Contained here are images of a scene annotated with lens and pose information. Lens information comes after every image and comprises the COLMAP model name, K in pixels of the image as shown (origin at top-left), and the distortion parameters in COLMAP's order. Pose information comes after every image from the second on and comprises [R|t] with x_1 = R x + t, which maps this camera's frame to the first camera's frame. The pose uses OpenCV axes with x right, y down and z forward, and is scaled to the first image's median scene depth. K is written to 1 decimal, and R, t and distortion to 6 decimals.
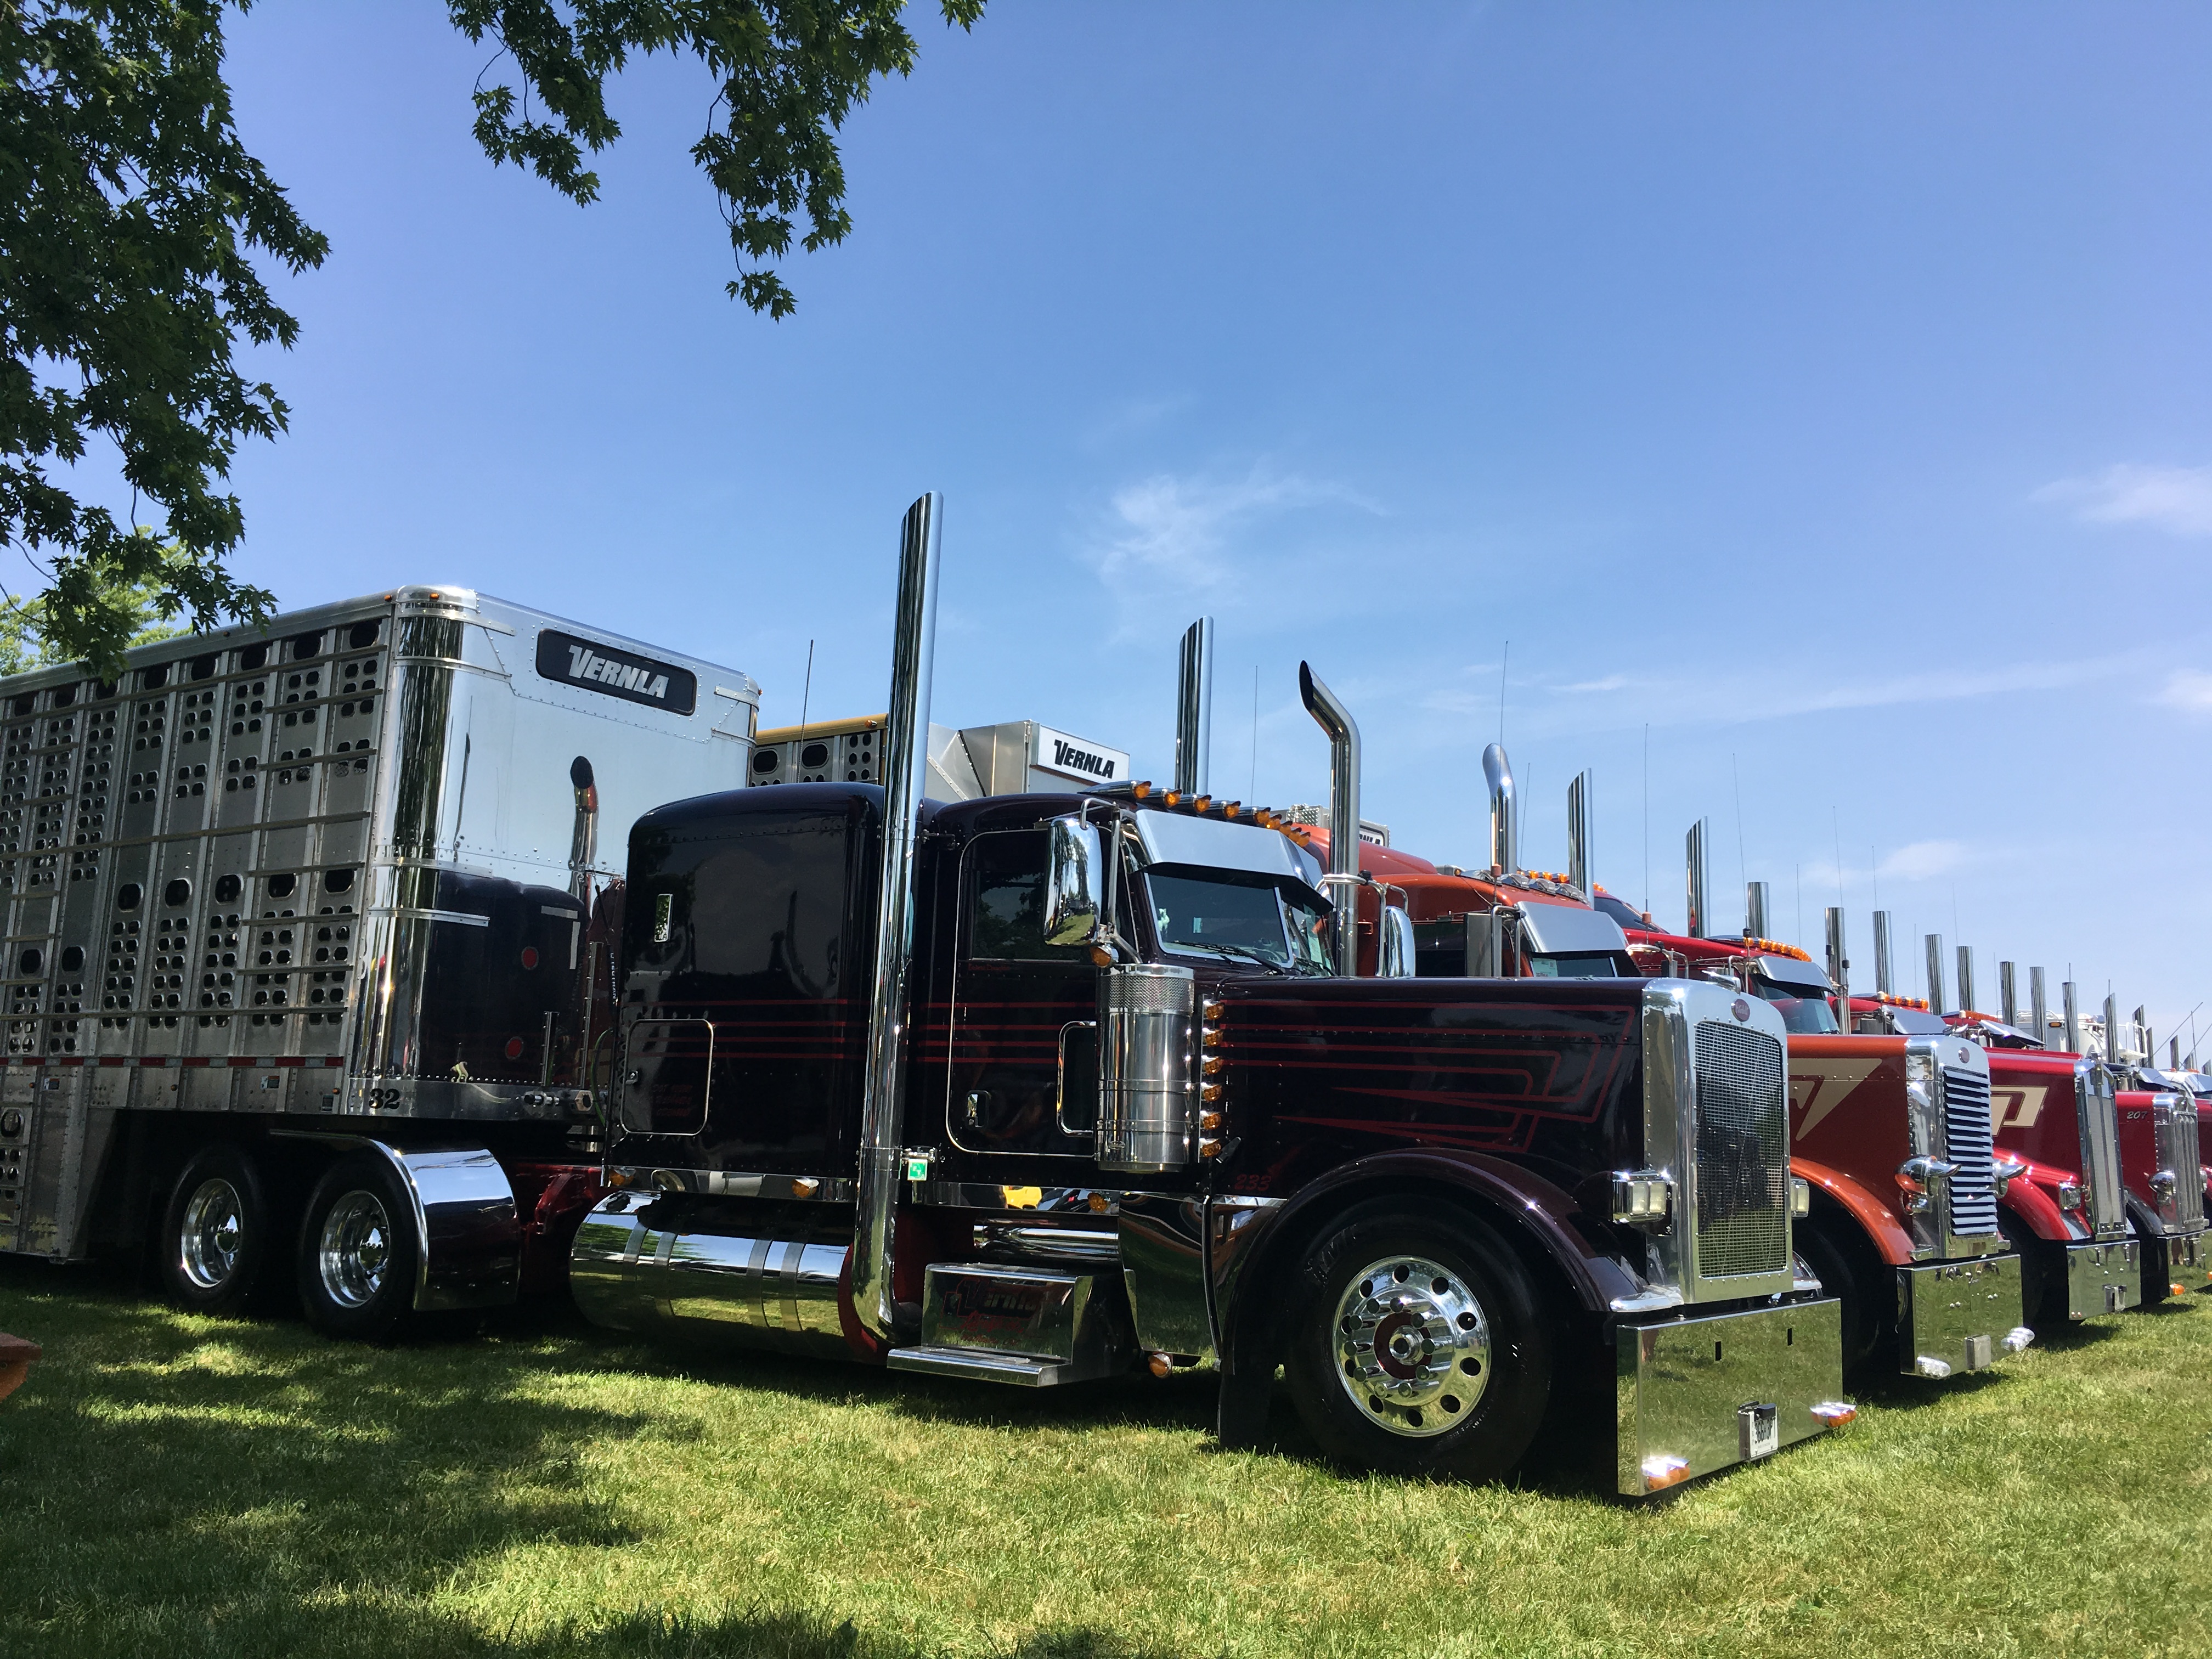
lens RADIAL K [[1874.5, 0, 1106.0], [0, 1874.5, 829.5], [0, 0, 1]] dist [0.079400, -0.218285]
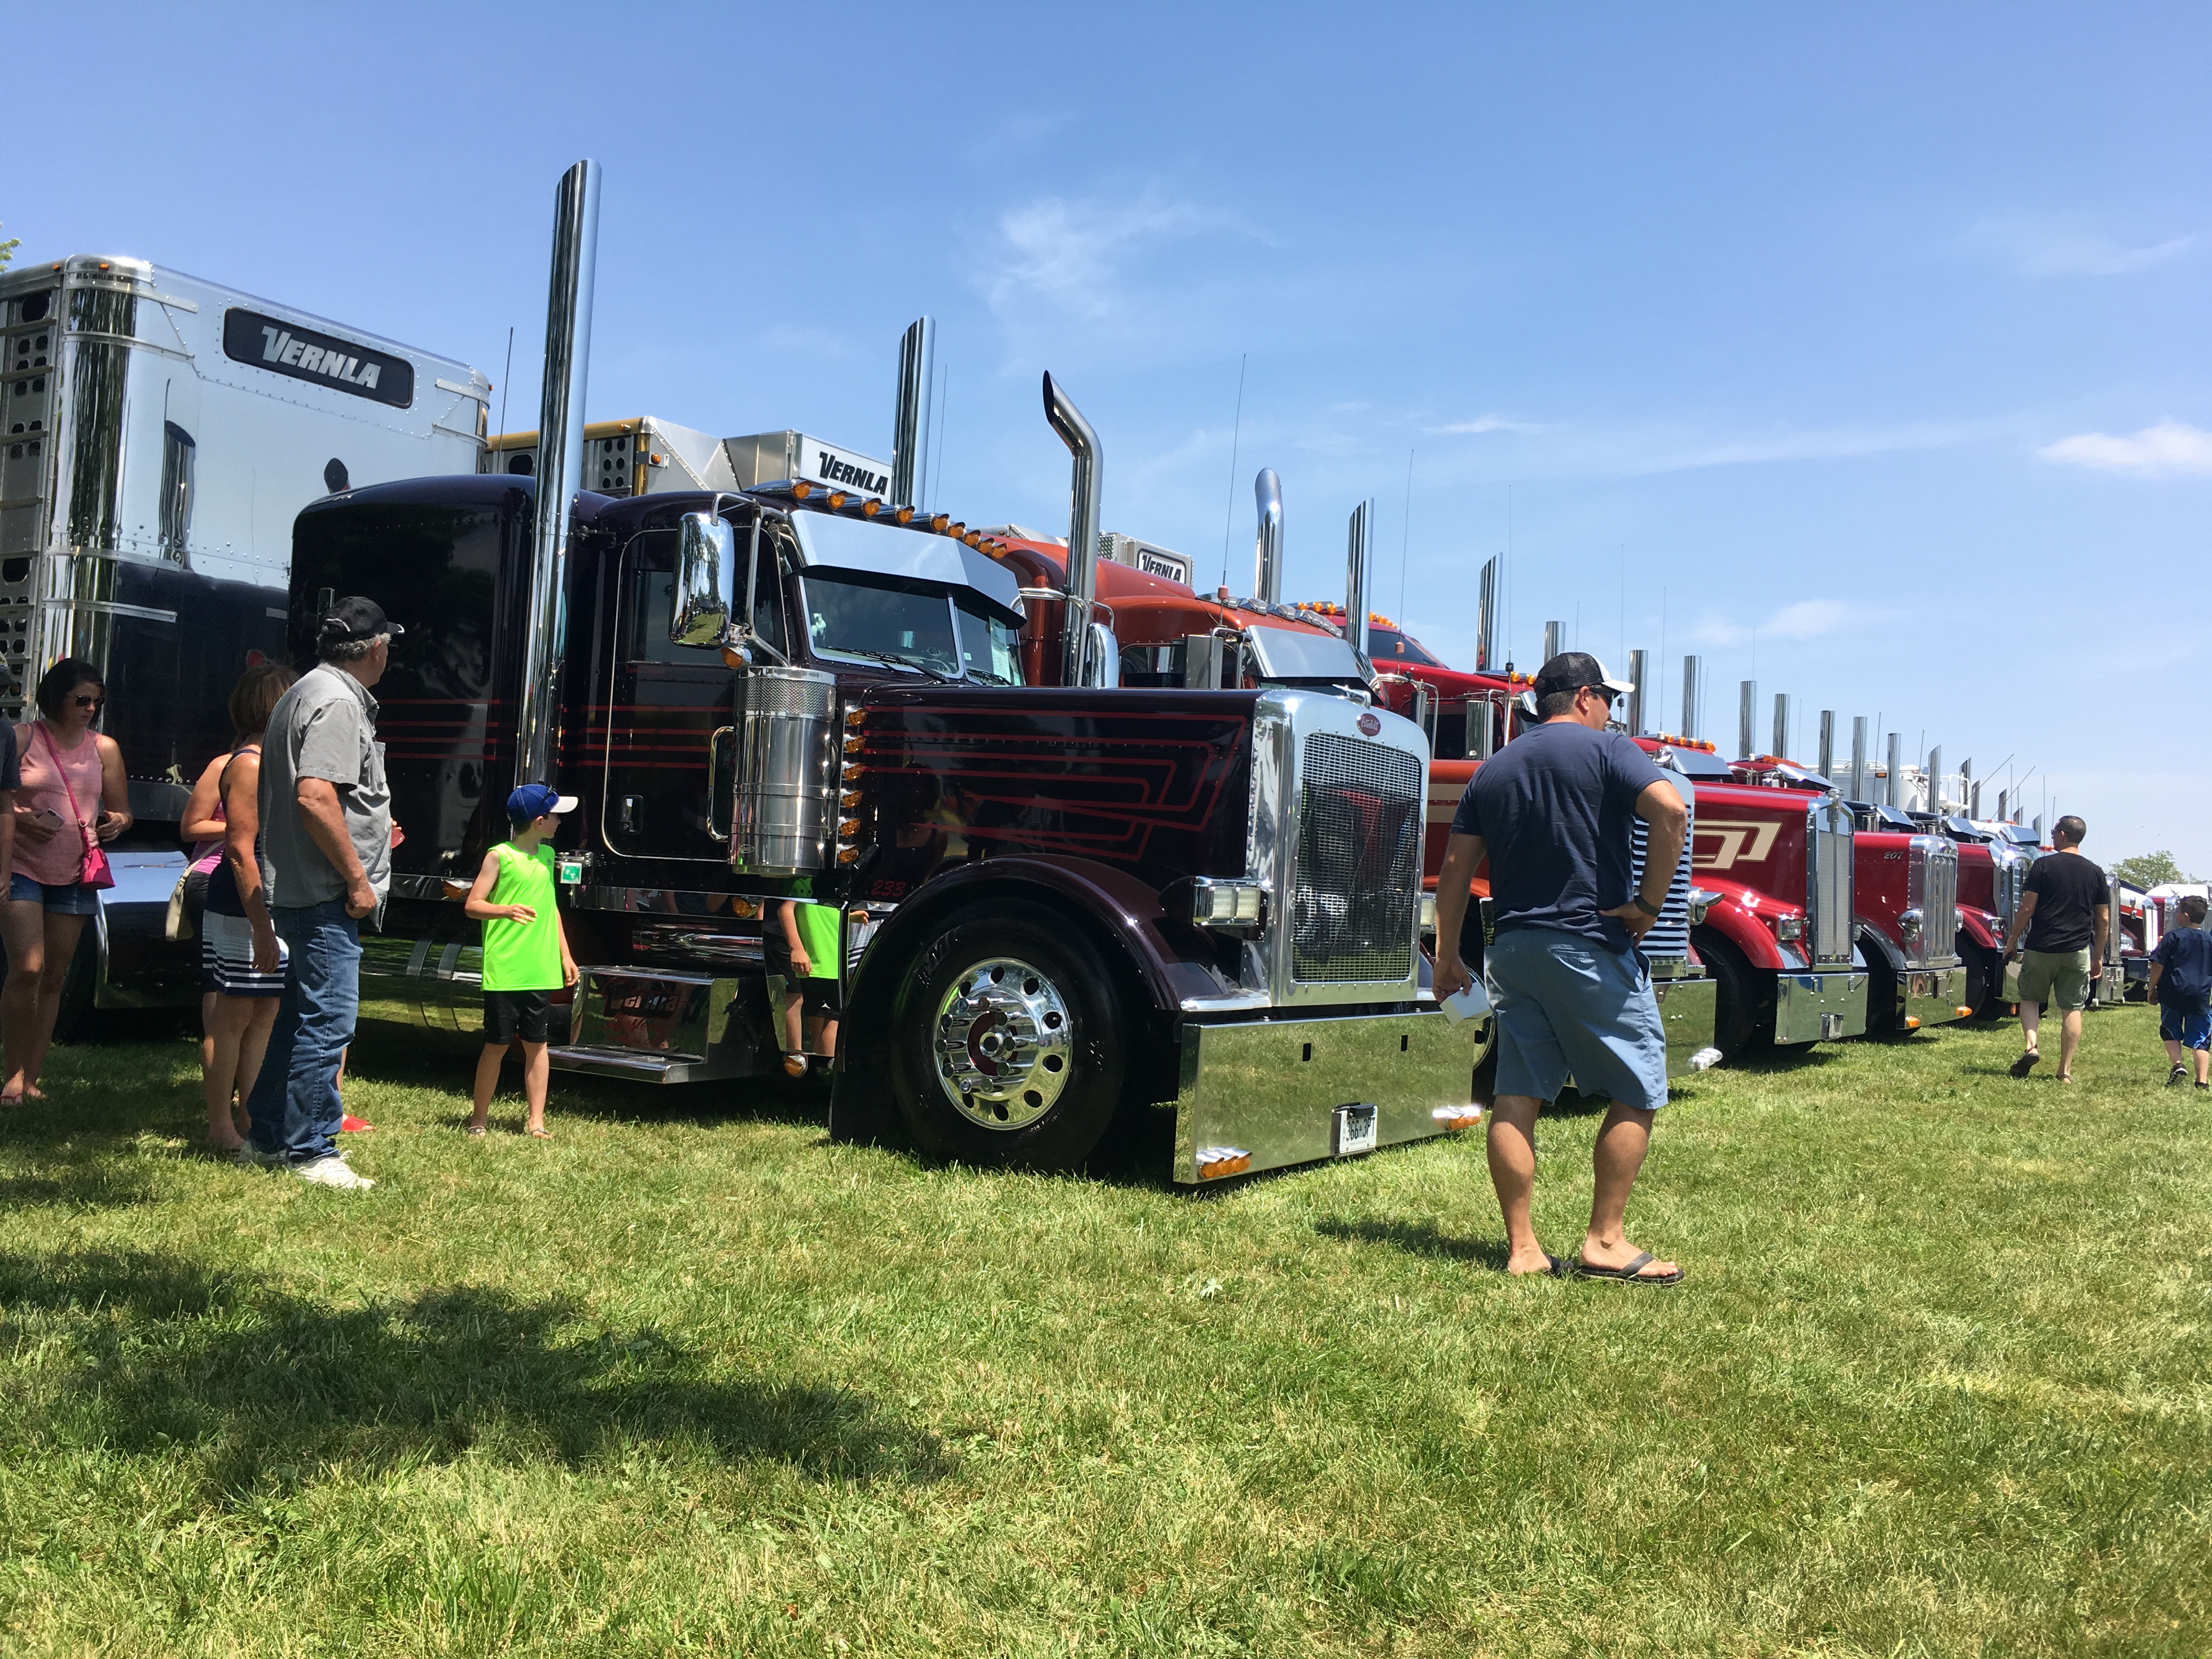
lens RADIAL K [[1853.3, 0, 1106.0], [0, 1853.3, 829.5], [0, 0, 1]] dist [0.077940, -0.129727]
pose [[0.998422, 0.018504, 0.053015, 0.098640], [-0.025639, 0.990204, 0.137252, 0.012984], [-0.049956, -0.138395, 0.989116, 0.016142]]
